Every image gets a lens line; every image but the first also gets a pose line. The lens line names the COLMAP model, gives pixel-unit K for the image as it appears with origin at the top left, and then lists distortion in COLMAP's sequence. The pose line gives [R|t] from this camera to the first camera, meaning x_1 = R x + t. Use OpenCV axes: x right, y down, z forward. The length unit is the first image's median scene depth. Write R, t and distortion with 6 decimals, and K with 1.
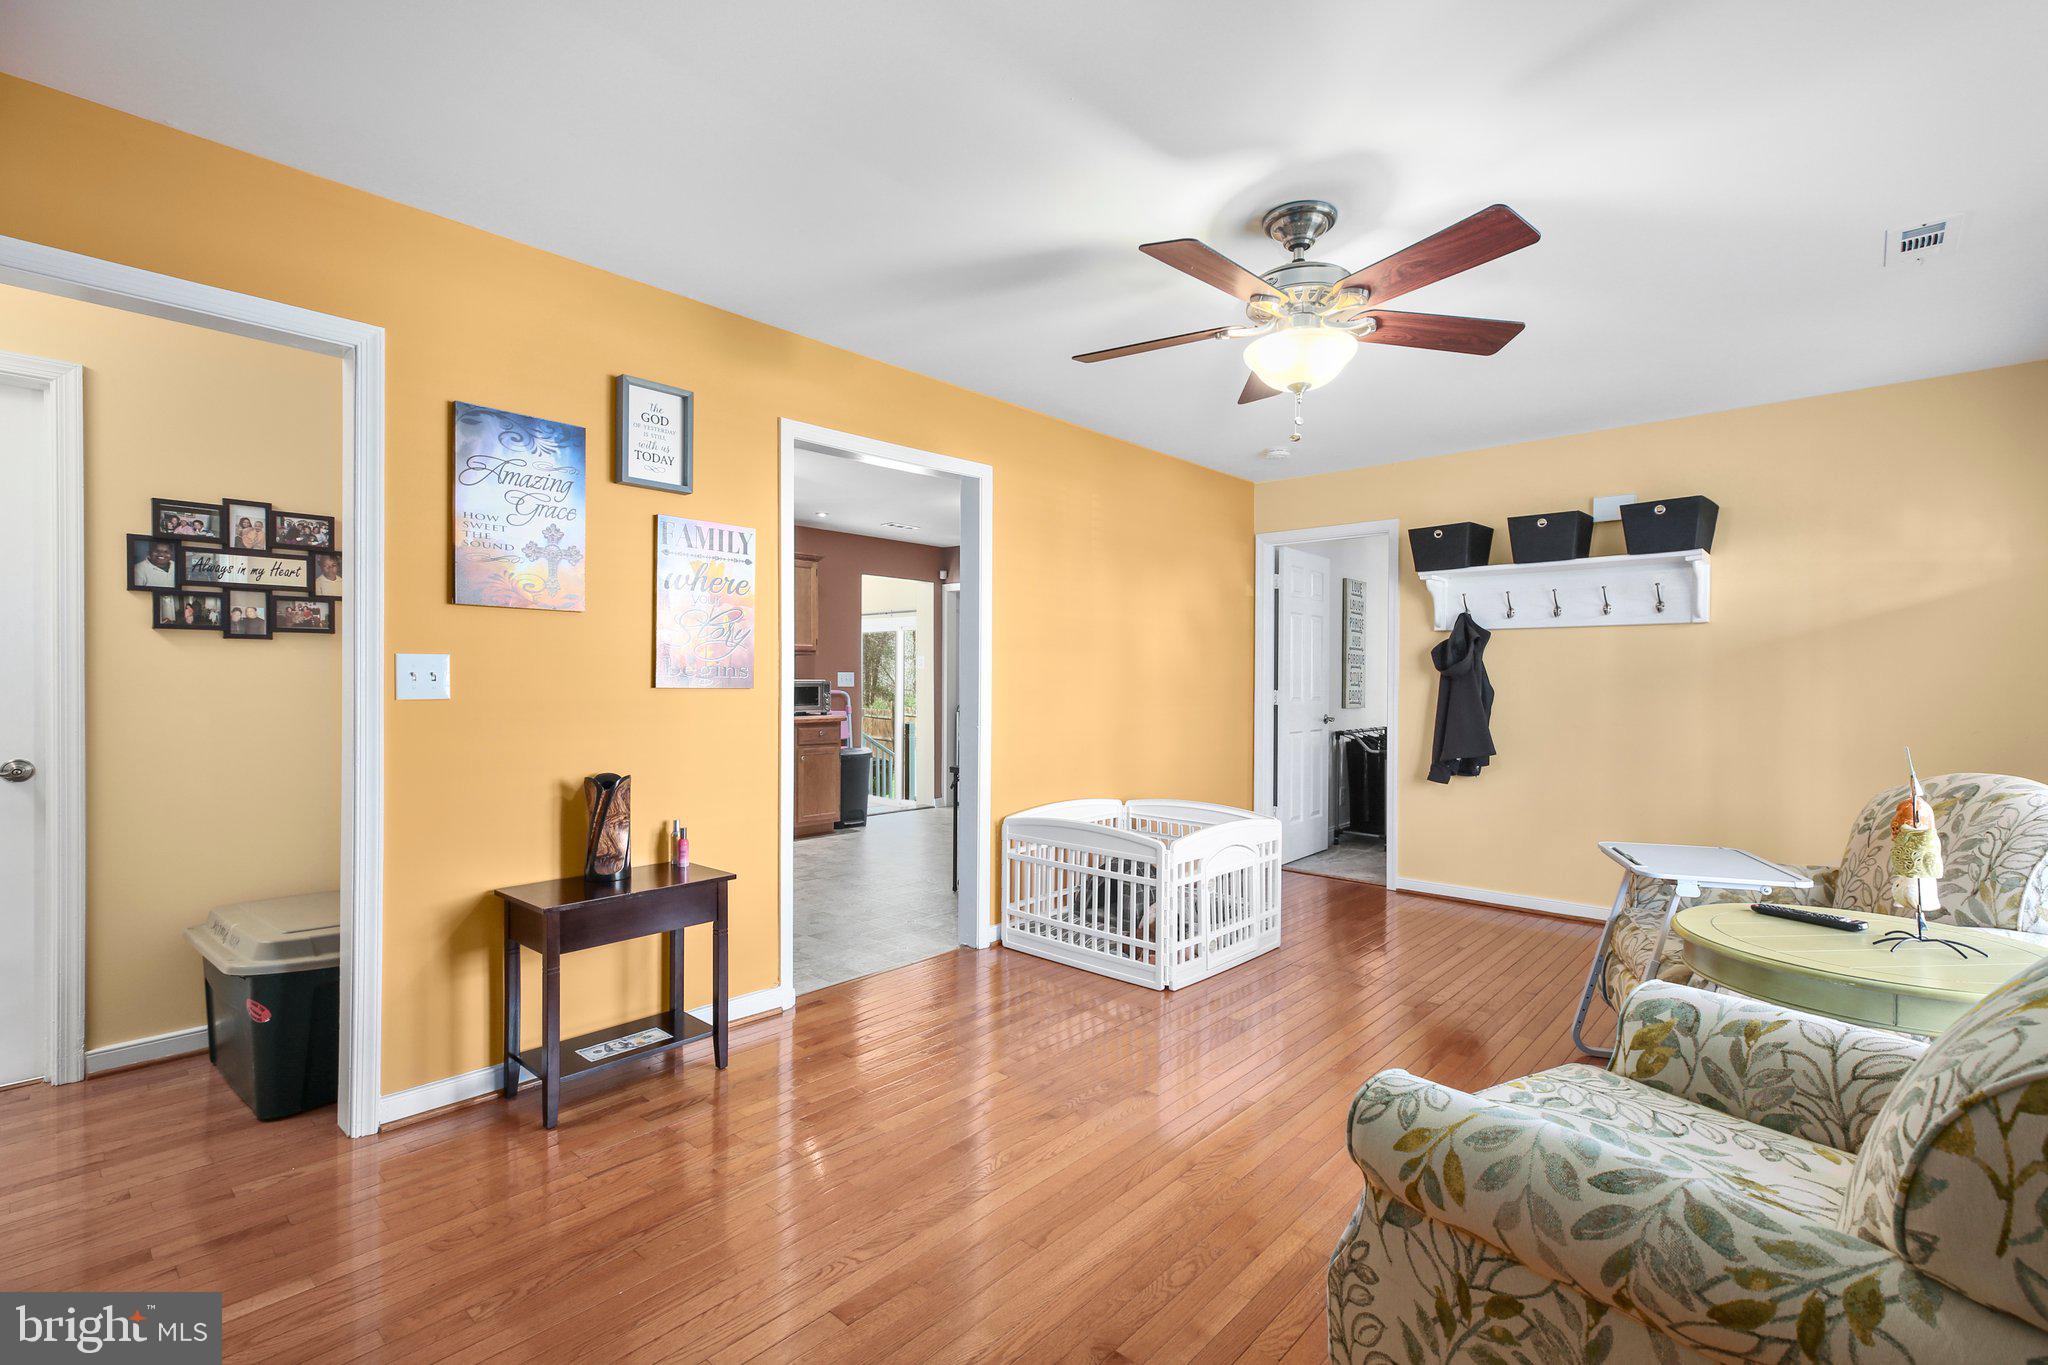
lens RADIAL K [[928.8, 0, 1040.6], [0, 928.8, 681.7], [0, 0, 1]] dist [0.010449, 0.000065]
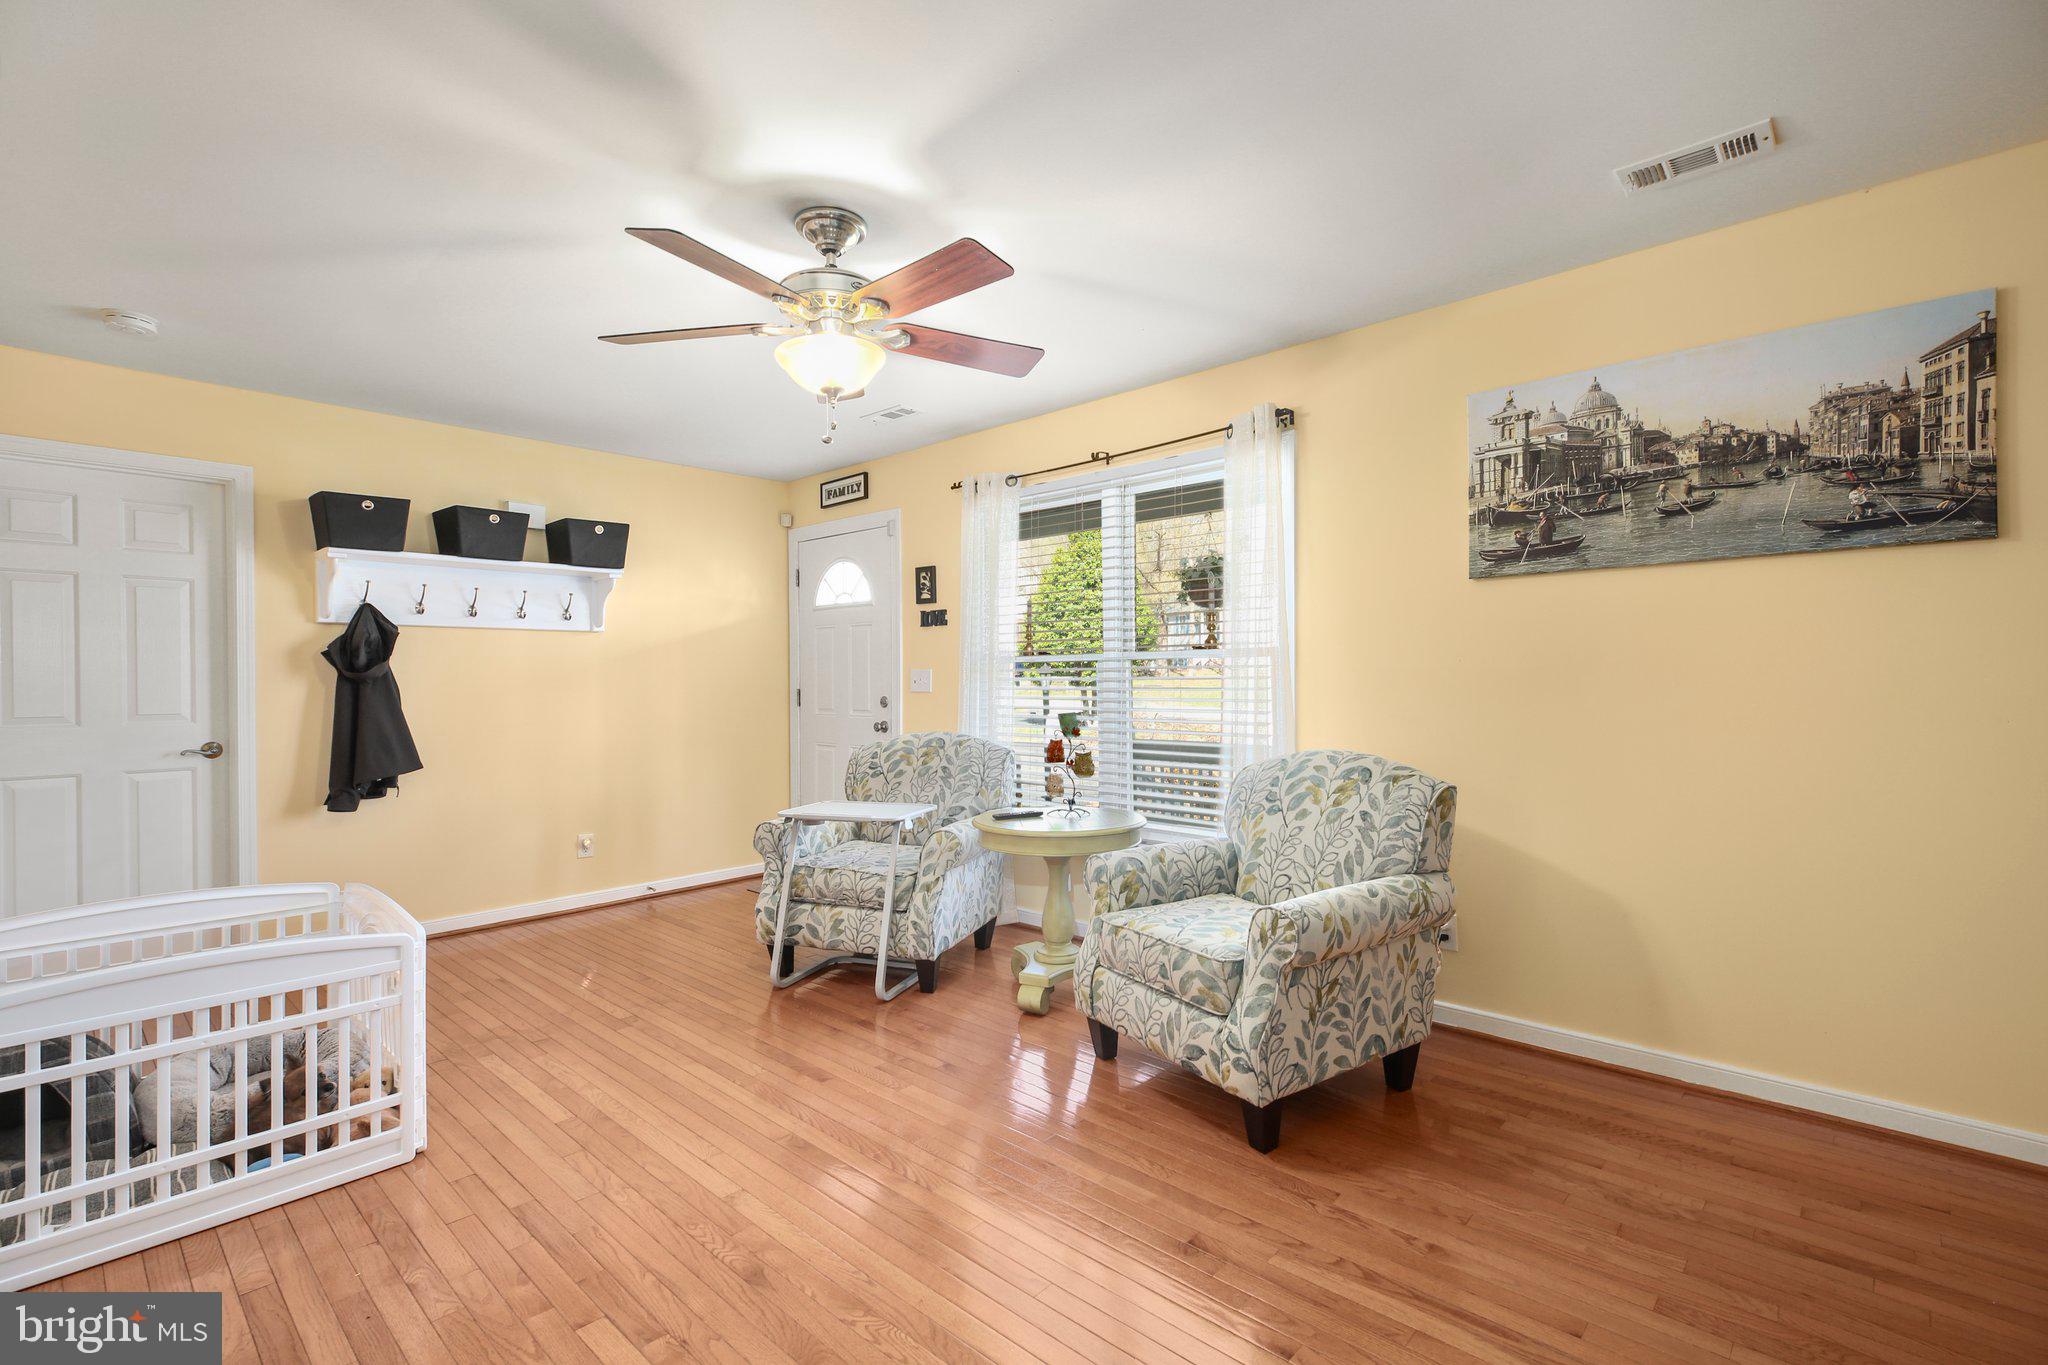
lens RADIAL K [[928.8, 0, 1029.6], [0, 928.8, 674.1], [0, 0, 1]] dist [0.010449, 0.000065]
pose [[0.013320, 0.001072, 0.999911, -0.436273], [0.010022, 0.999949, -0.001205, -0.004190], [-0.999861, 0.010037, 0.013308, 0.460652]]
